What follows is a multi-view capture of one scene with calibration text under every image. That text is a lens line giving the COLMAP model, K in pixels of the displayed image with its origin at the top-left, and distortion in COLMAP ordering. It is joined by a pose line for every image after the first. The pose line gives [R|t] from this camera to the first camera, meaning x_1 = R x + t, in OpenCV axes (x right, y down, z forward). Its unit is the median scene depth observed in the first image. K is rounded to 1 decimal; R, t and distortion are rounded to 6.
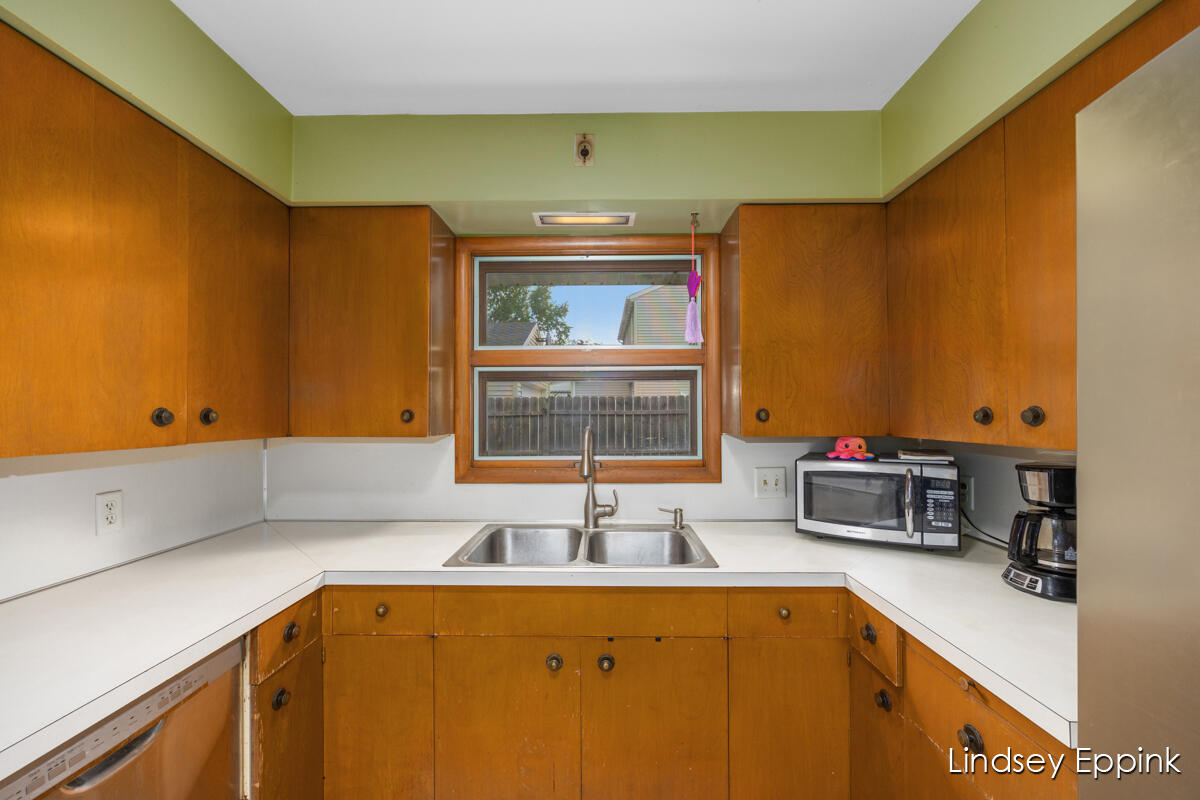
lens RADIAL K [[480.4, 0, 598.7], [0, 480.4, 409.2], [0, 0, 1]] dist [-0.008418, -0.000060]
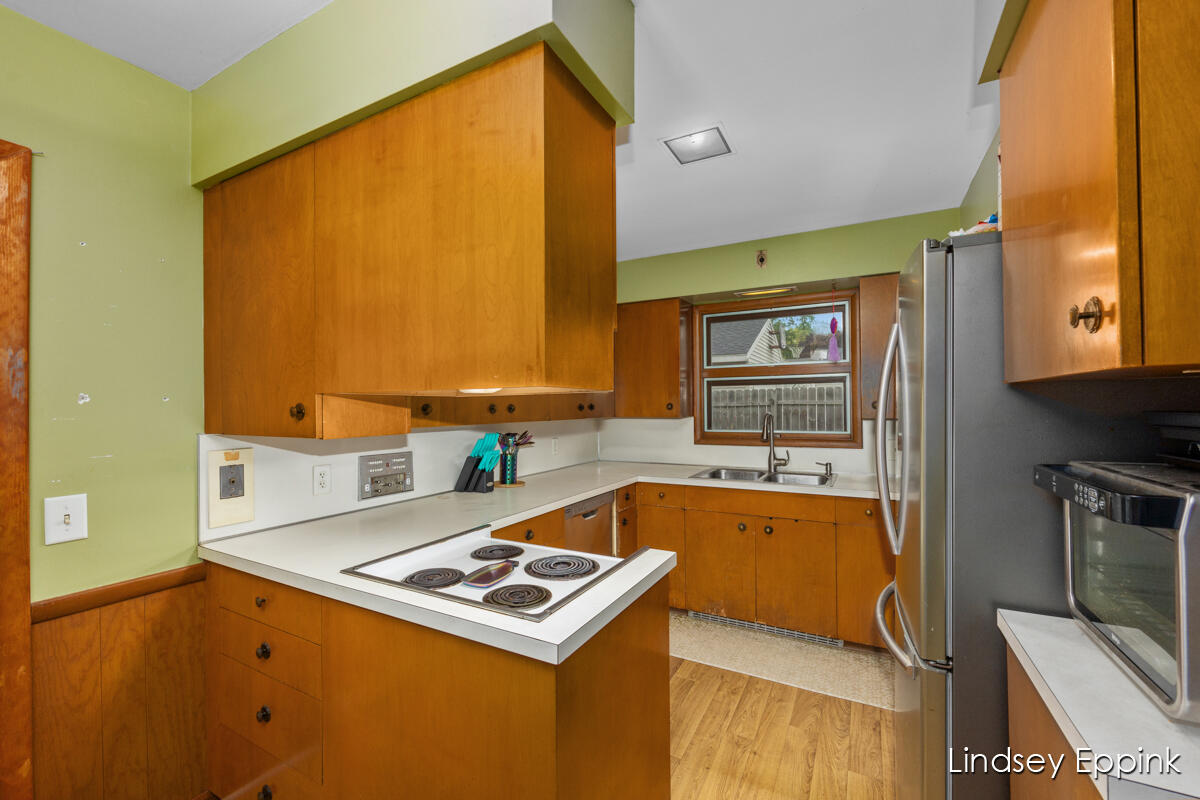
lens RADIAL K [[492.8, 0, 596.3], [0, 492.8, 402.2], [0, 0, 1]] dist [-0.002288, -0.000170]
pose [[0.883748, -0.008577, -0.467884, 0.250613], [0.011466, 0.999929, 0.003327, -0.011960], [0.467822, -0.008305, 0.883784, -0.827609]]
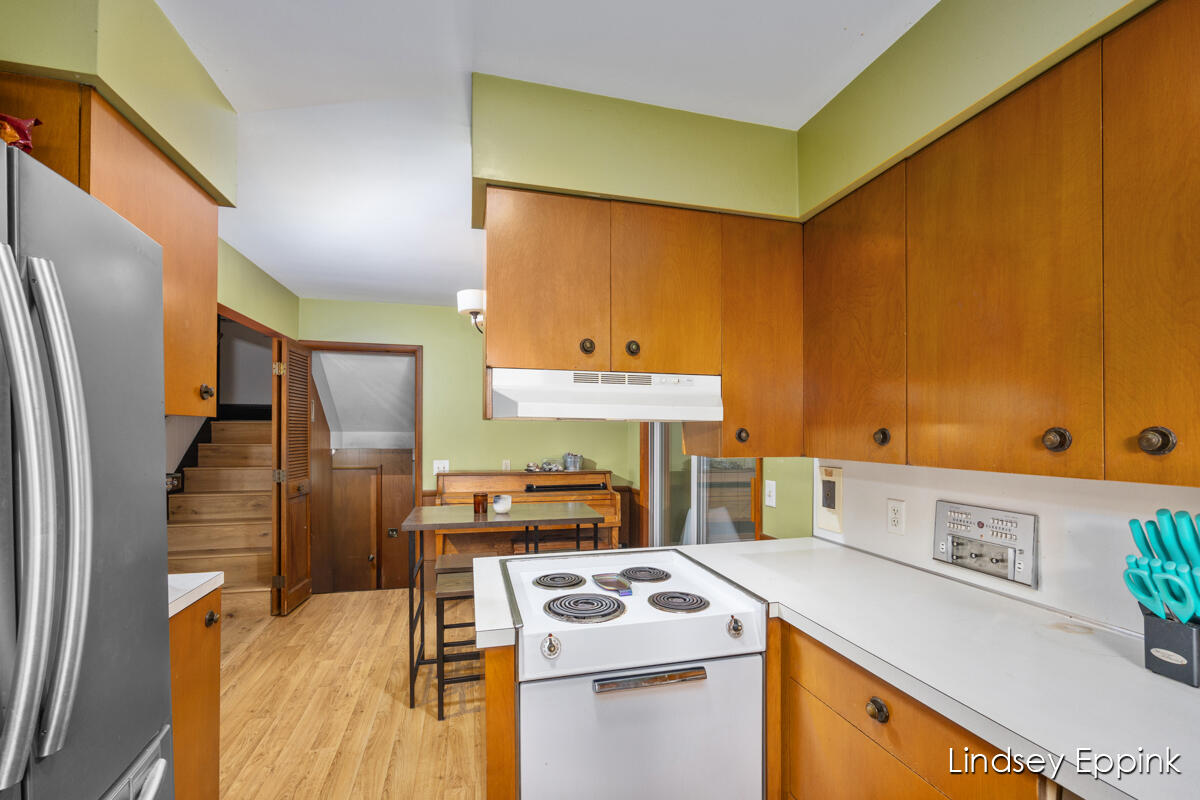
lens RADIAL K [[492.8, 0, 596.3], [0, 492.8, 402.2], [0, 0, 1]] dist [-0.002288, -0.000170]
pose [[-0.964697, -0.018842, -0.262687, 0.015418], [-0.000620, 0.997597, -0.069278, 0.002390], [0.263361, -0.066669, -0.962391, 0.565416]]
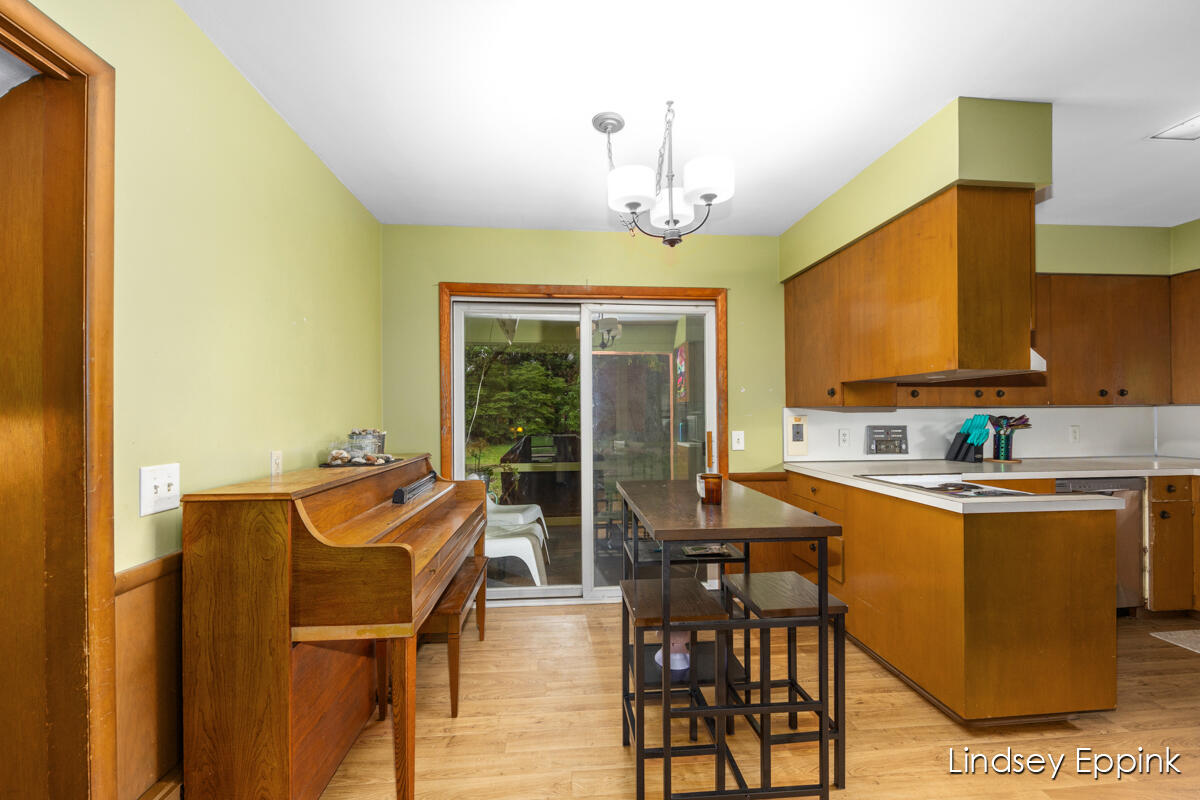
lens RADIAL K [[482.6, 0, 603.4], [0, 482.6, 415.0], [0, 0, 1]] dist [-0.001538, -0.000037]
pose [[0.110875, 0.001757, -0.993833, 0.830111], [0.018794, 0.999816, 0.003864, 0.047461], [0.993657, -0.019106, 0.110821, -1.199876]]
